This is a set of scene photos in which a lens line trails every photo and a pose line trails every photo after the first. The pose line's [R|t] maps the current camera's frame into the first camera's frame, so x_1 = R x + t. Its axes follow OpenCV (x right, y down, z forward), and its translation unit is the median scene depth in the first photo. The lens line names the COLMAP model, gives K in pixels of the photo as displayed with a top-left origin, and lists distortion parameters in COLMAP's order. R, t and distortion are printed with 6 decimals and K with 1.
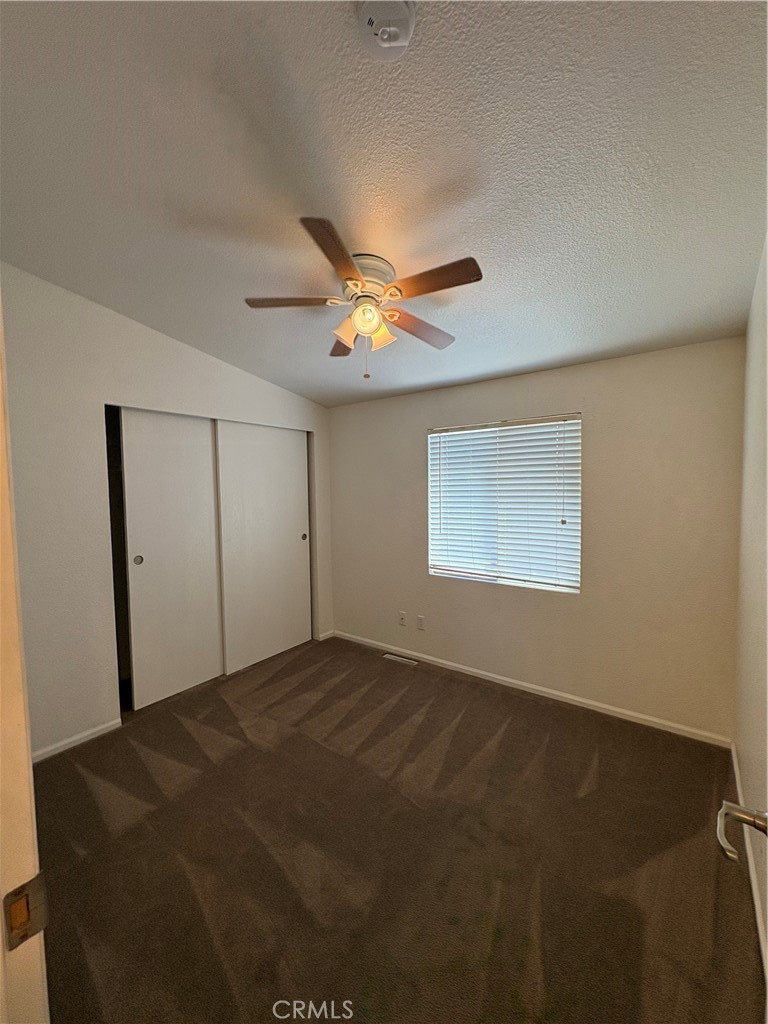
lens RADIAL K [[410.5, 0, 384.0], [0, 410.5, 512.0], [0, 0, 1]] dist [0.001746, 0.000322]
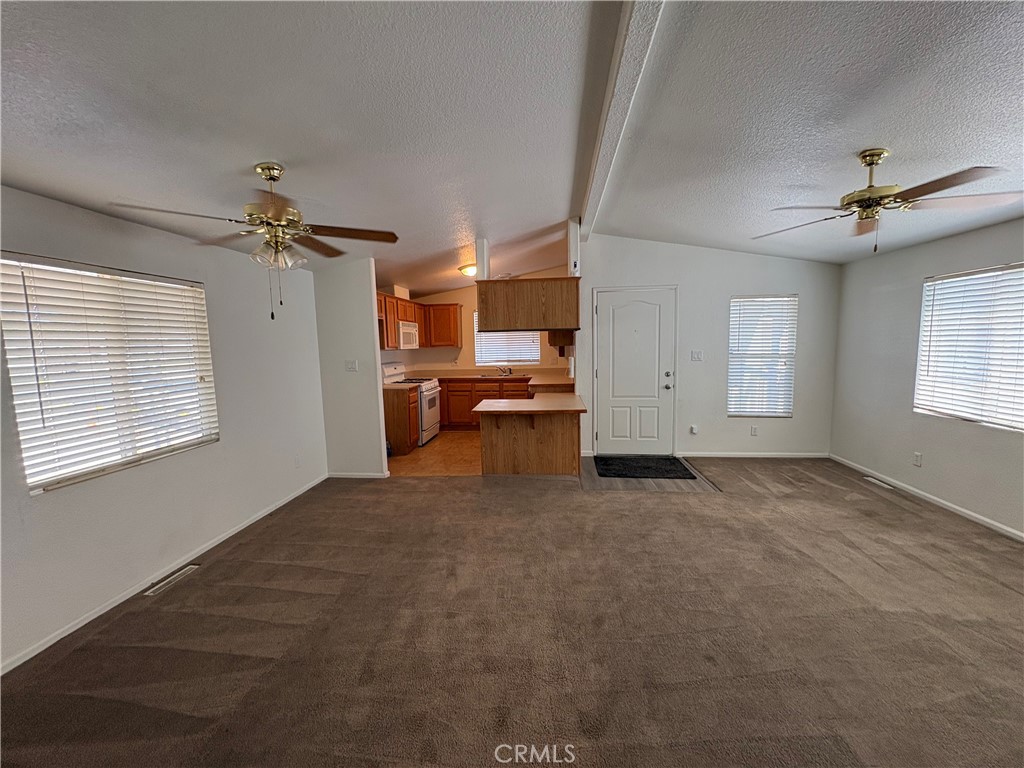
lens RADIAL K [[410.5, 0, 512.0], [0, 410.5, 384.0], [0, 0, 1]] dist [0.001746, 0.000322]
pose [[0.513026, 0.086566, -0.853997, 0.500327], [-0.010829, 0.995475, 0.094402, -0.014850], [0.858305, -0.039183, 0.511642, -0.488618]]
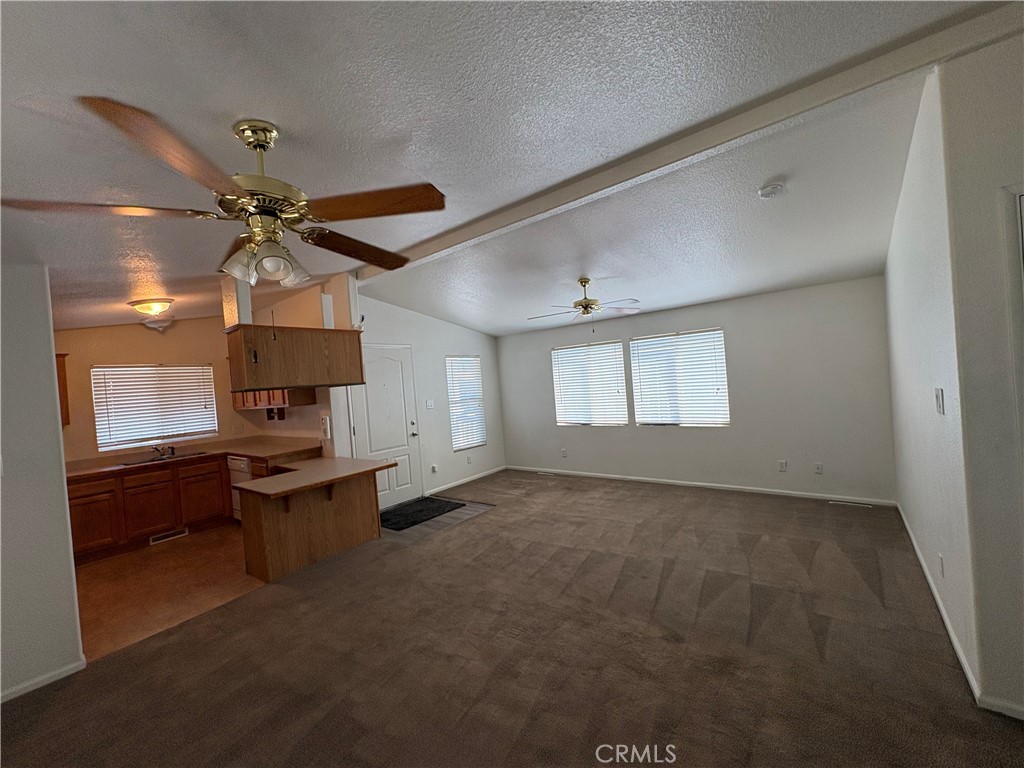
lens RADIAL K [[410.5, 0, 512.0], [0, 410.5, 384.0], [0, 0, 1]] dist [0.001746, 0.000322]
pose [[0.997452, -0.067172, -0.024022, -0.037306], [0.066612, 0.997504, -0.023402, -0.006801], [0.025534, 0.021742, 0.999437, -0.883670]]
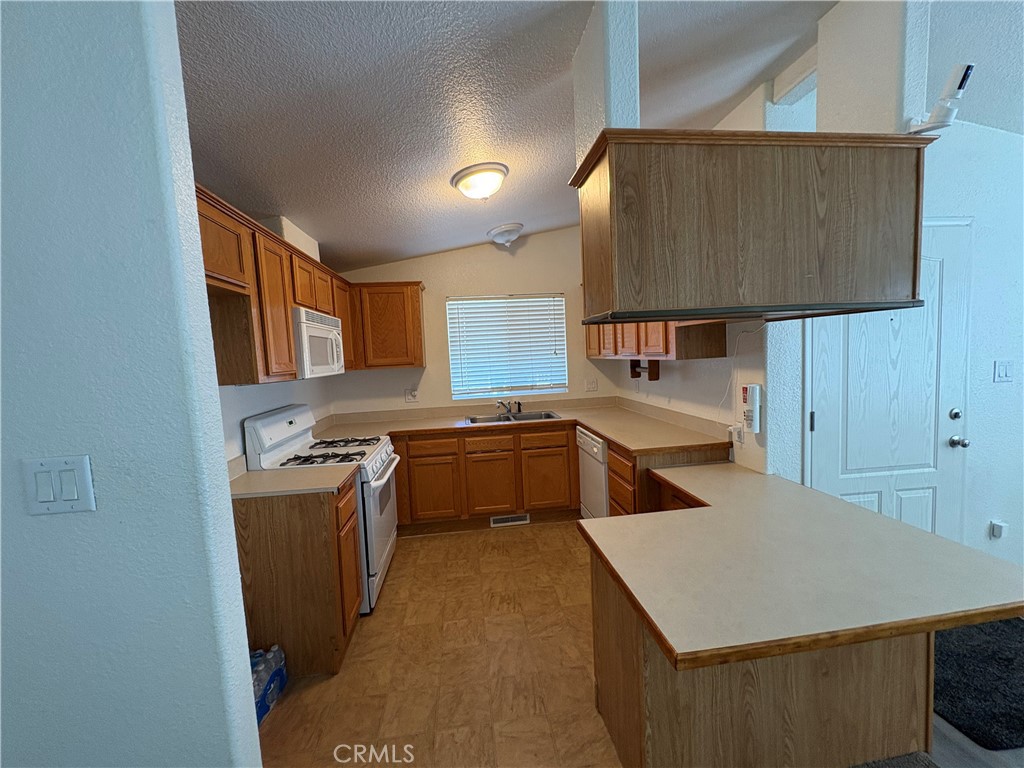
lens RADIAL K [[410.5, 0, 512.0], [0, 410.5, 384.0], [0, 0, 1]] dist [0.001746, 0.000322]
pose [[0.694717, 0.032694, -0.718540, -0.507055], [0.017158, 0.997929, 0.061995, -0.019821], [0.719079, -0.055397, 0.692717, -0.224646]]
